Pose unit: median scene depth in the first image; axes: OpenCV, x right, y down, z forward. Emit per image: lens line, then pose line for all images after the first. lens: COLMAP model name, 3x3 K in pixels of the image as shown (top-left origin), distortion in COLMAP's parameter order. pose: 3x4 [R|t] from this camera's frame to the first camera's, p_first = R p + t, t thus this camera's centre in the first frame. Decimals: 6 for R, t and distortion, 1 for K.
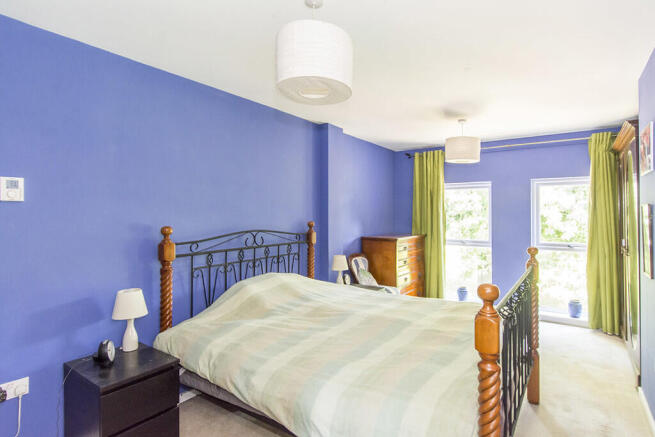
lens RADIAL K [[343.9, 0, 344.2], [0, 343.9, 210.2], [0, 0, 1]] dist [0.001276, 0.000270]
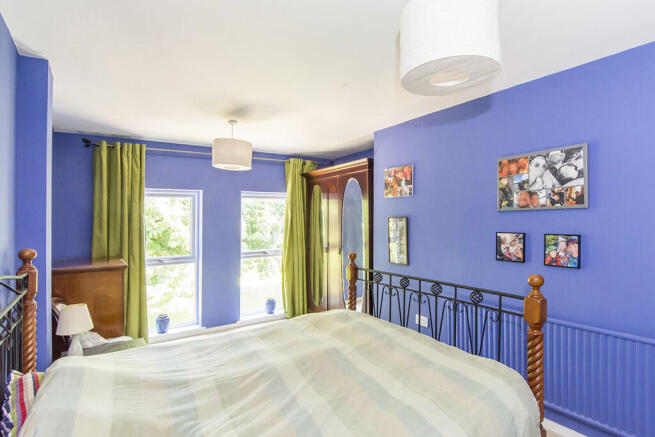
lens RADIAL K [[355.5, 0, 343.3], [0, 355.5, 219.1], [0, 0, 1]] dist [0.002518, 0.000493]
pose [[0.365116, -0.007013, 0.930936, -0.380601], [0.006870, 0.999965, 0.004839, -0.010506], [-0.930937, 0.004628, 0.365151, 0.361534]]
